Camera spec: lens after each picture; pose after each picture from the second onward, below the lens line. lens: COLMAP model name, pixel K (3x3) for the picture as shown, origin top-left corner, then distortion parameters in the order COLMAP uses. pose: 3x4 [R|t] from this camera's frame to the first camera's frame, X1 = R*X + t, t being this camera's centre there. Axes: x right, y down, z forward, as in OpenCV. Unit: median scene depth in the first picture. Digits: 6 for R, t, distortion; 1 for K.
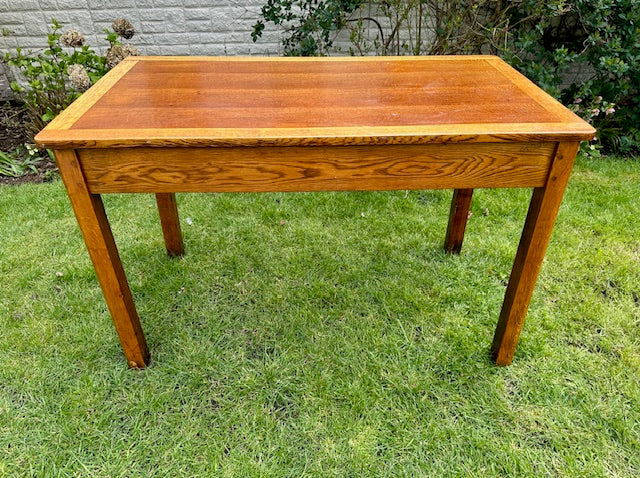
lens RADIAL K [[448.4, 0, 321.0], [0, 448.4, 252.6], [0, 0, 1]] dist [0.004920, -0.012002]
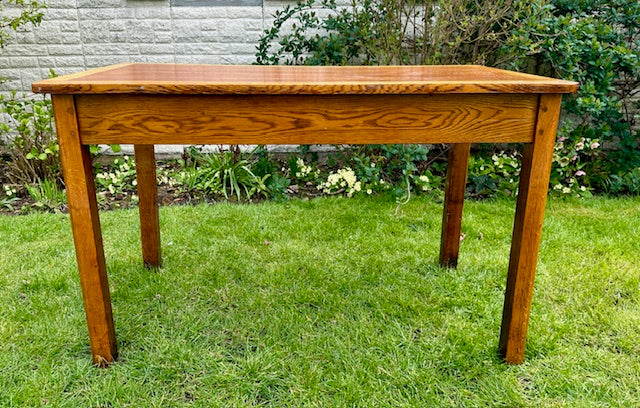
lens RADIAL K [[484.5, 0, 304.6], [0, 484.5, 221.4], [0, 0, 1]] dist [0.001309, -0.008389]
pose [[0.999994, 0.002121, 0.002596, -0.012193], [-0.001357, 0.964186, -0.265222, 0.222047], [-0.003066, 0.265217, 0.964184, -0.000612]]
